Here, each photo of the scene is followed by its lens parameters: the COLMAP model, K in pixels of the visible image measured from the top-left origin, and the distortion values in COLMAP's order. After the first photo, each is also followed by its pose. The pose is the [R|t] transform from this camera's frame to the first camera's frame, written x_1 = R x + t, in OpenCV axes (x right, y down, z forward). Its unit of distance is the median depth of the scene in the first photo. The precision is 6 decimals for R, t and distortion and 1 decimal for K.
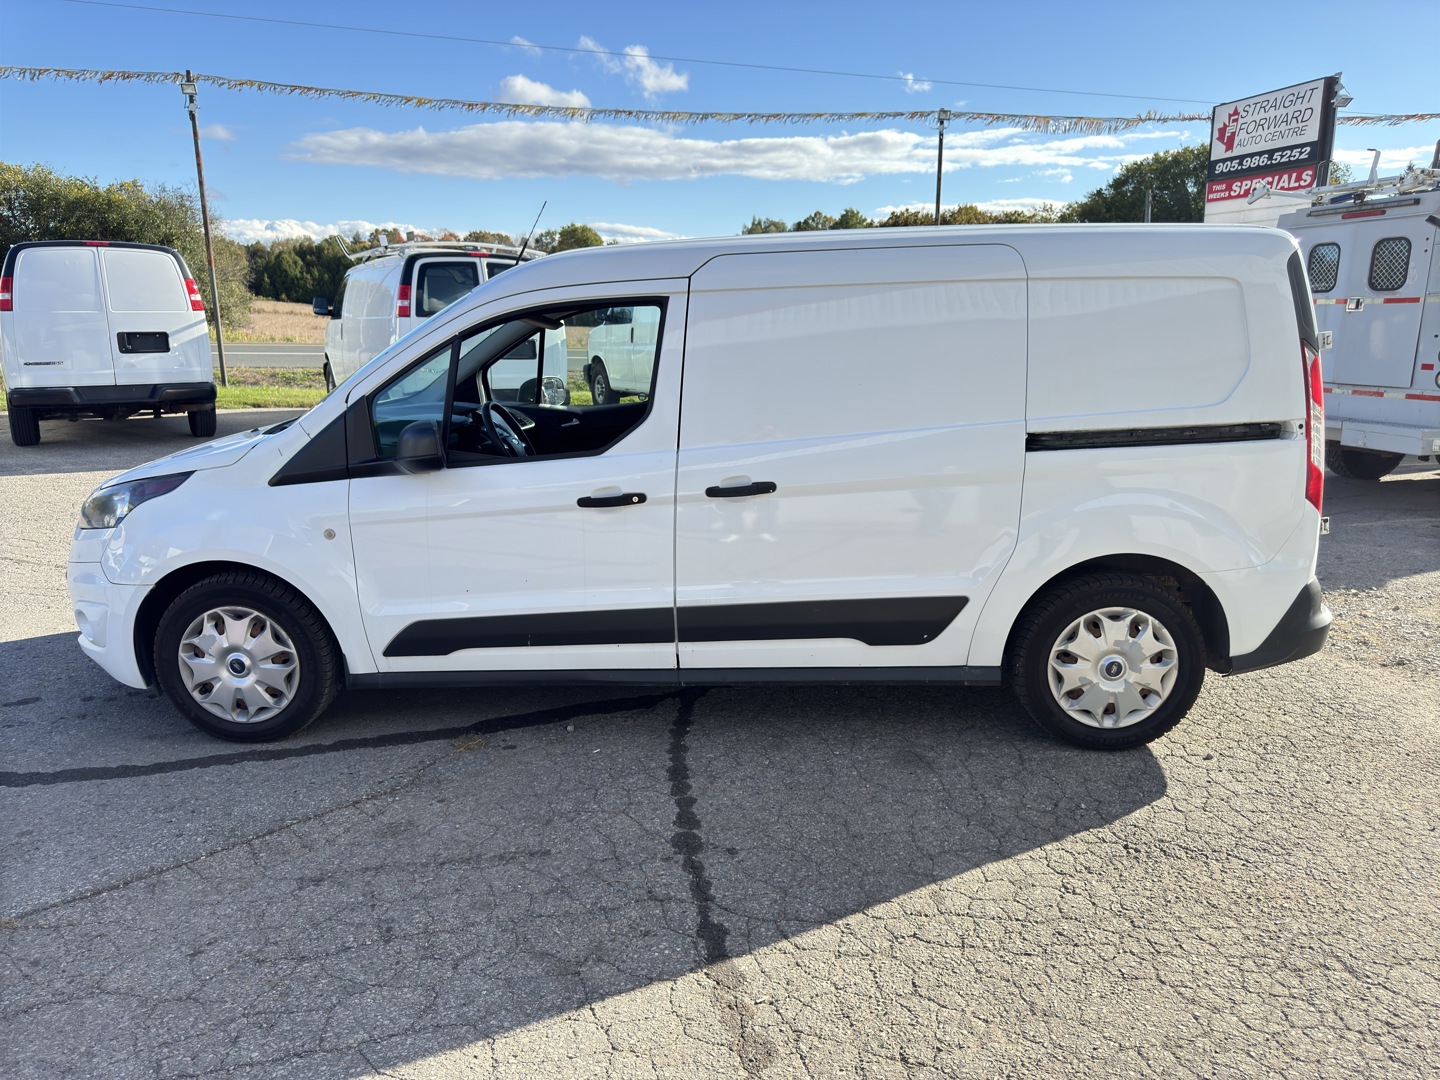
lens RADIAL K [[989.9, 0, 725.7], [0, 989.9, 546.7], [0, 0, 1]] dist [0.123289, -0.168517]
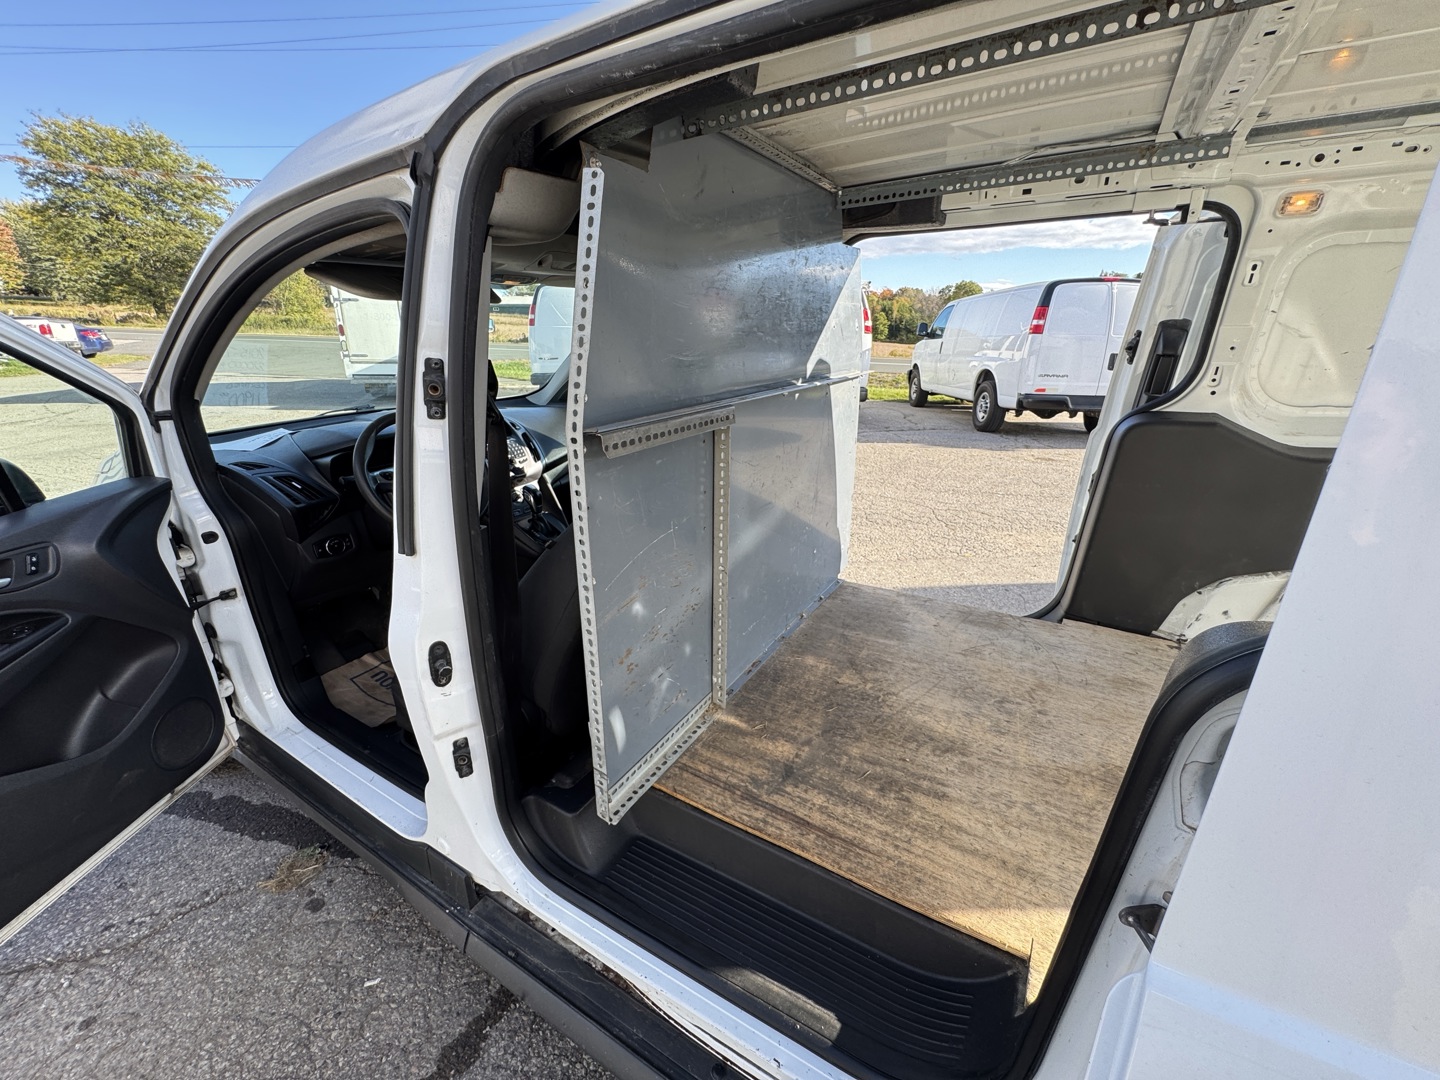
lens RADIAL K [[568.4, 0, 714.3], [0, 568.4, 539.7], [0, 0, 1]] dist [0.002254, 0.000828]
pose [[0.863604, 0.177903, -0.471740, 0.053921], [-0.124240, 0.981915, 0.142857, -0.049502], [0.488623, -0.064763, 0.870088, 0.267526]]
